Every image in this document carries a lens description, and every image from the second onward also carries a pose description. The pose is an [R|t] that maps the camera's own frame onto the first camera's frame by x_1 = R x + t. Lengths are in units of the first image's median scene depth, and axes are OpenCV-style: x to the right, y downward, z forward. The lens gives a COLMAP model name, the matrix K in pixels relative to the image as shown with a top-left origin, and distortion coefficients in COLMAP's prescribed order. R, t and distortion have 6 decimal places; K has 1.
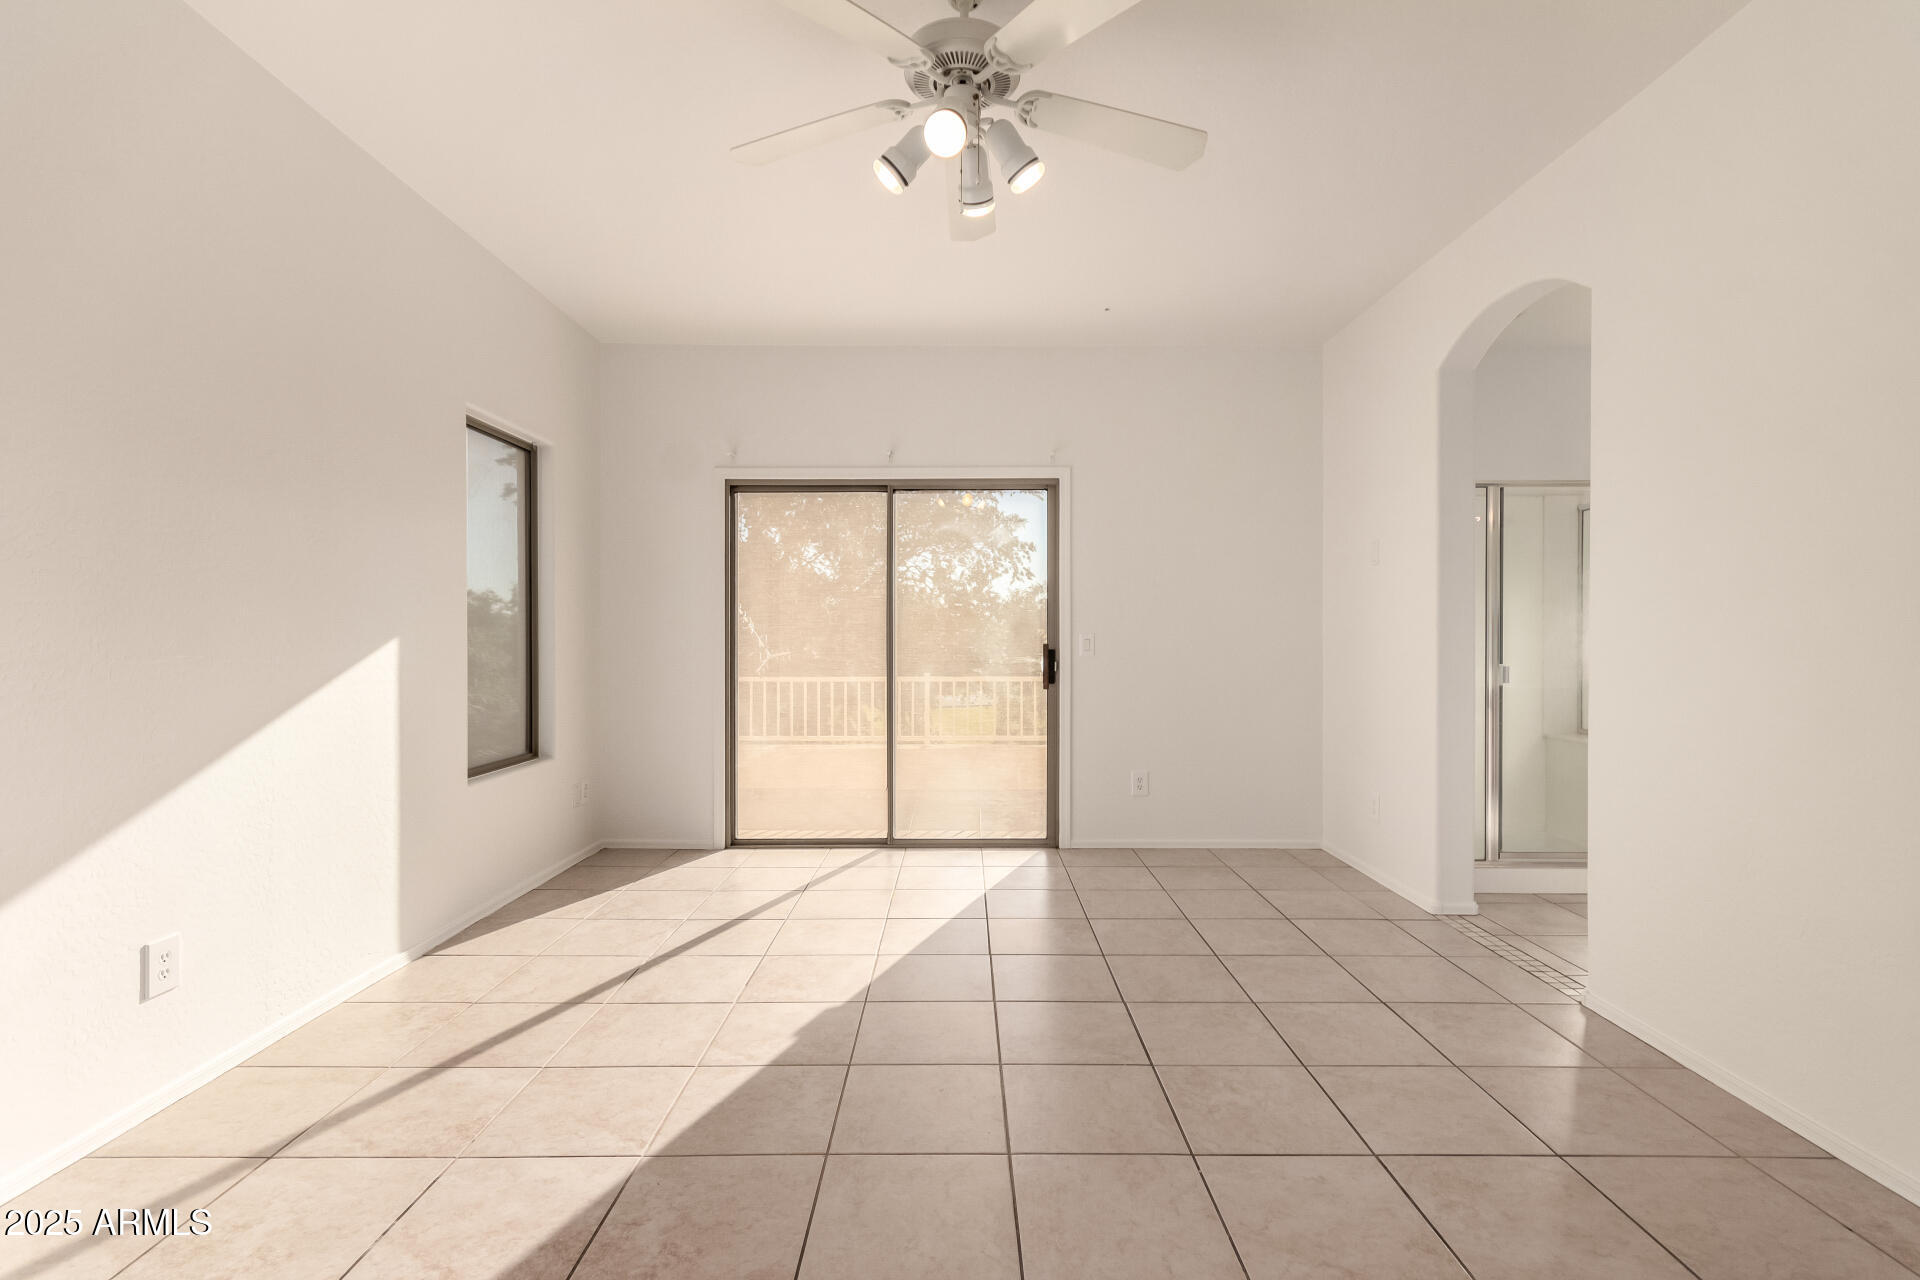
lens RADIAL K [[892.0, 0, 960.0], [0, 892.0, 640.0], [0, 0, 1]] dist [0.003091, 0.001991]
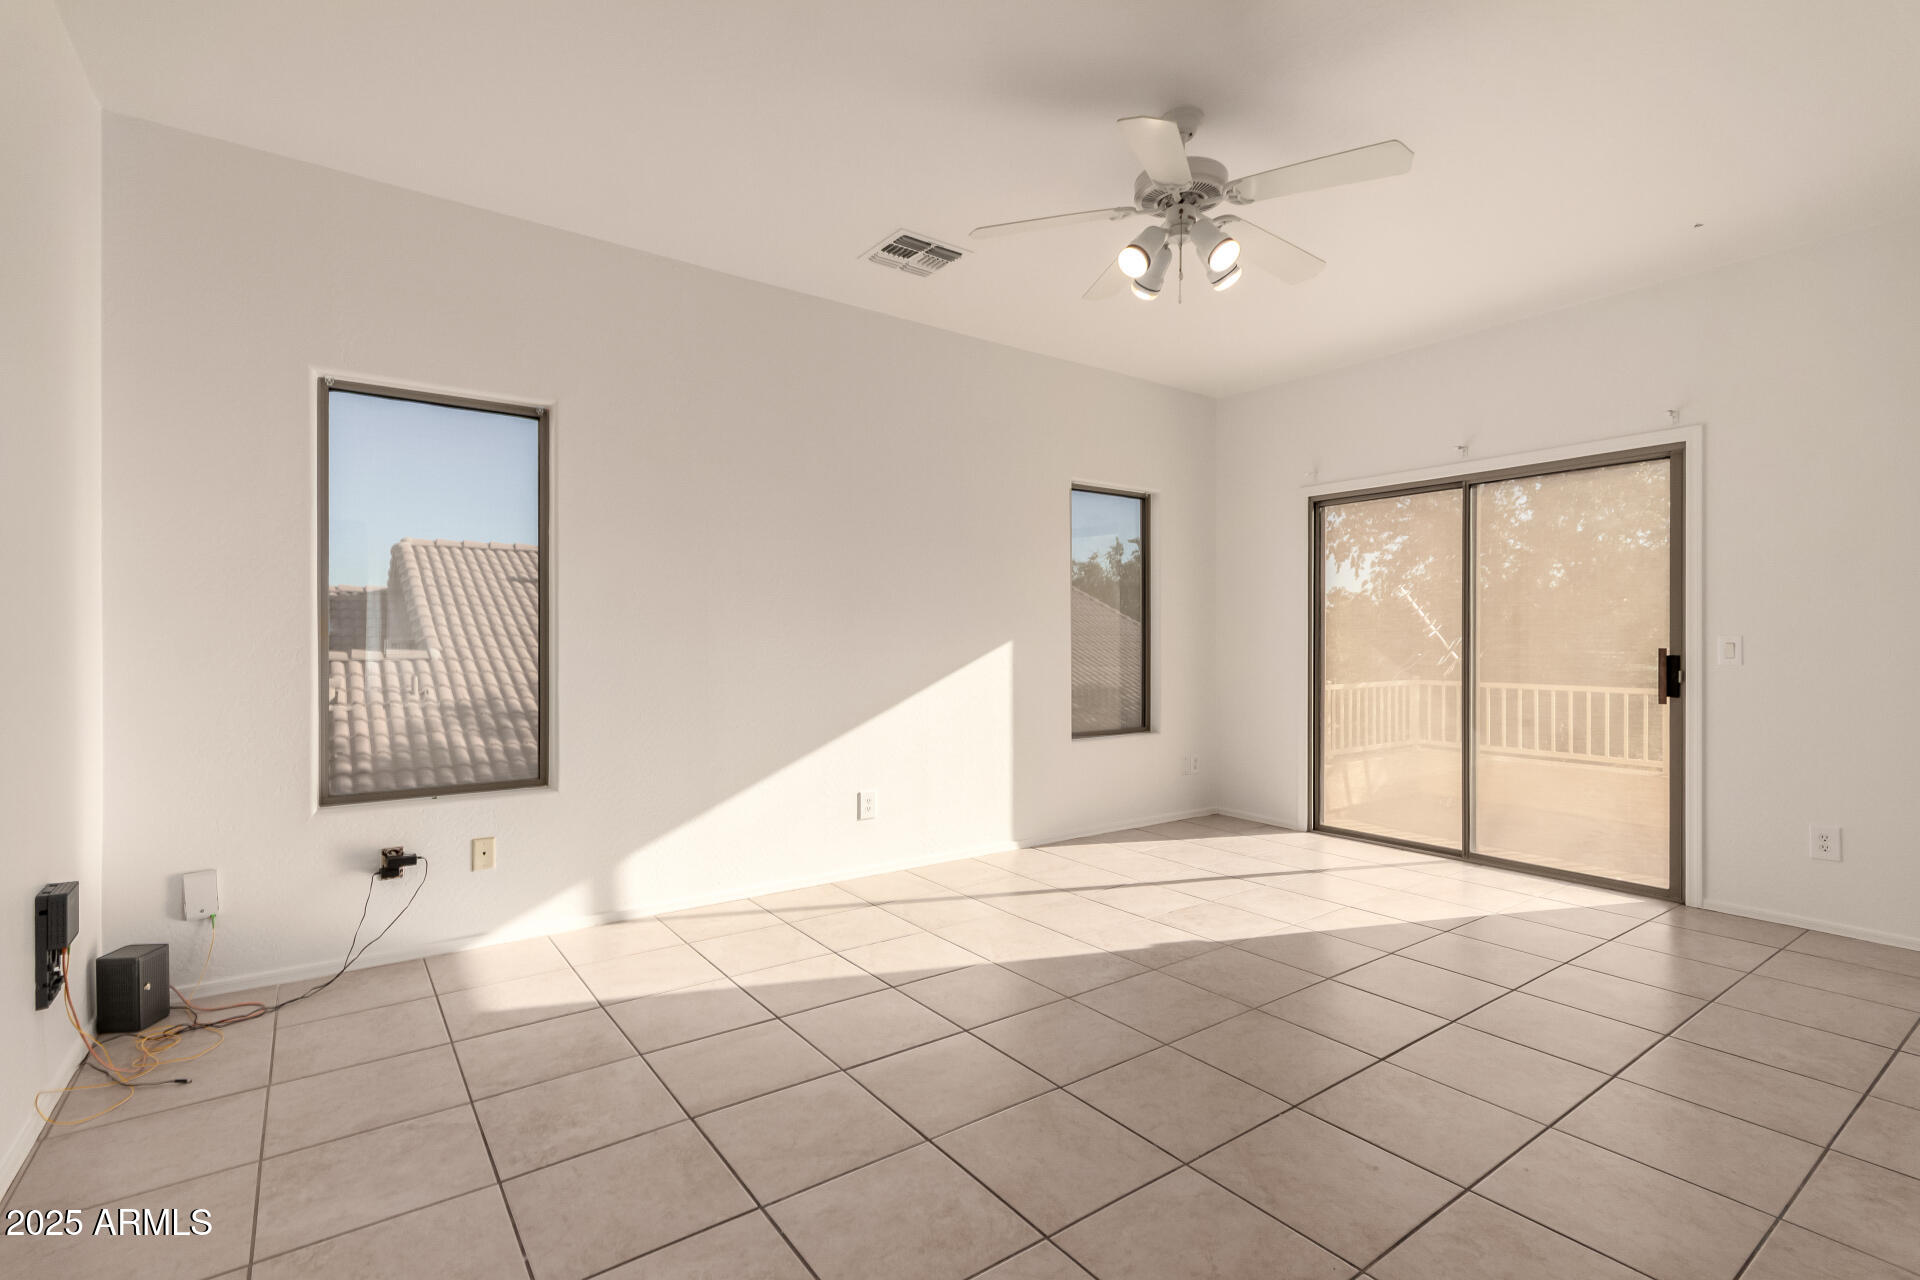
lens RADIAL K [[892.0, 0, 960.0], [0, 892.0, 640.0], [0, 0, 1]] dist [0.003091, 0.001991]
pose [[0.583792, 0.000977, -0.811903, 0.385046], [-0.003338, 0.999994, -0.001197, -0.000279], [0.811896, 0.003409, 0.583792, 0.005146]]
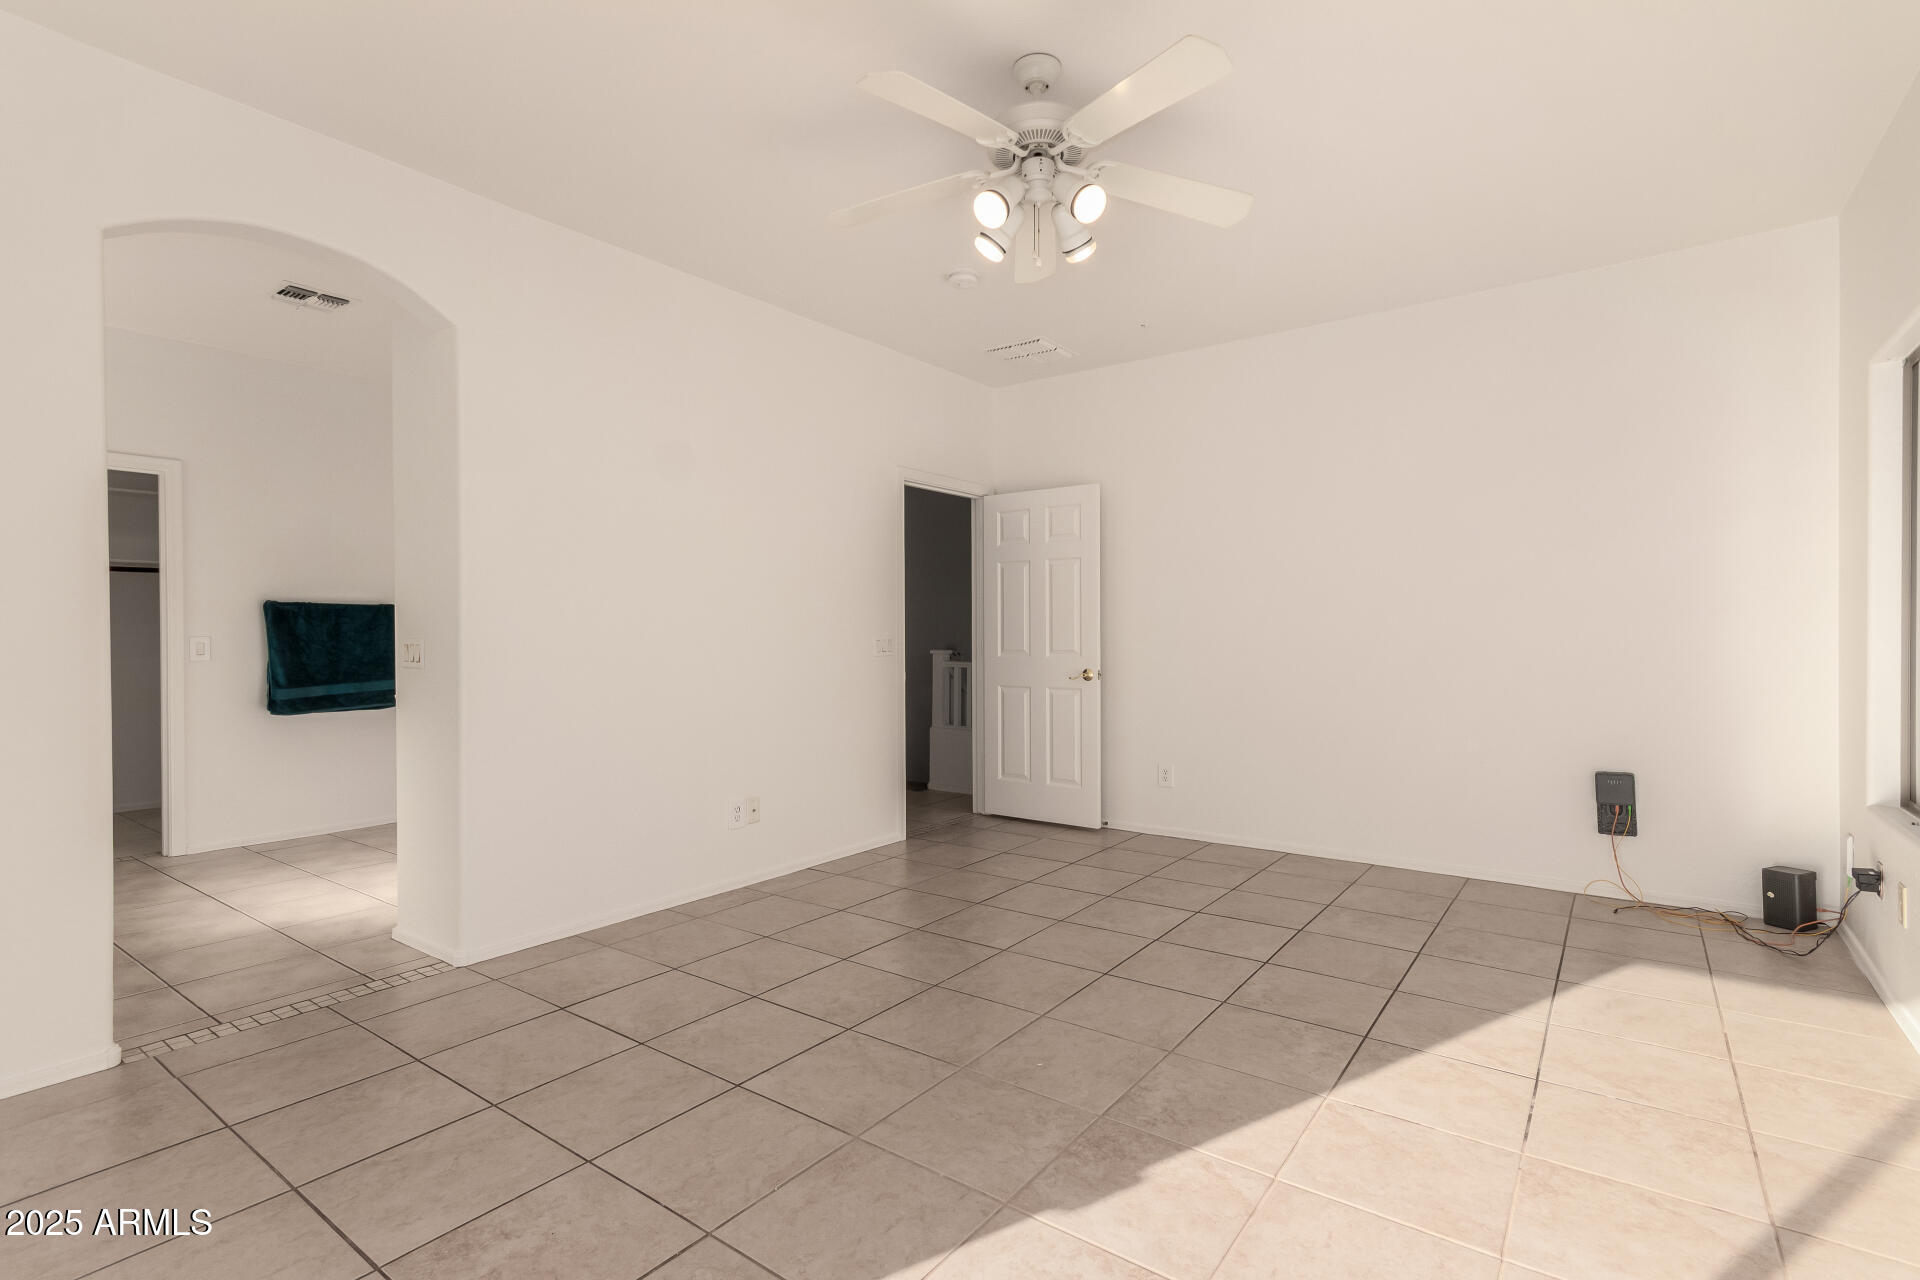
lens RADIAL K [[892.0, 0, 960.0], [0, 892.0, 640.0], [0, 0, 1]] dist [0.003091, 0.001991]
pose [[-0.803192, -0.000290, 0.595720, -0.271479], [0.009834, 0.999857, 0.013746, -0.005432], [-0.595639, 0.016898, -0.803075, 0.899757]]
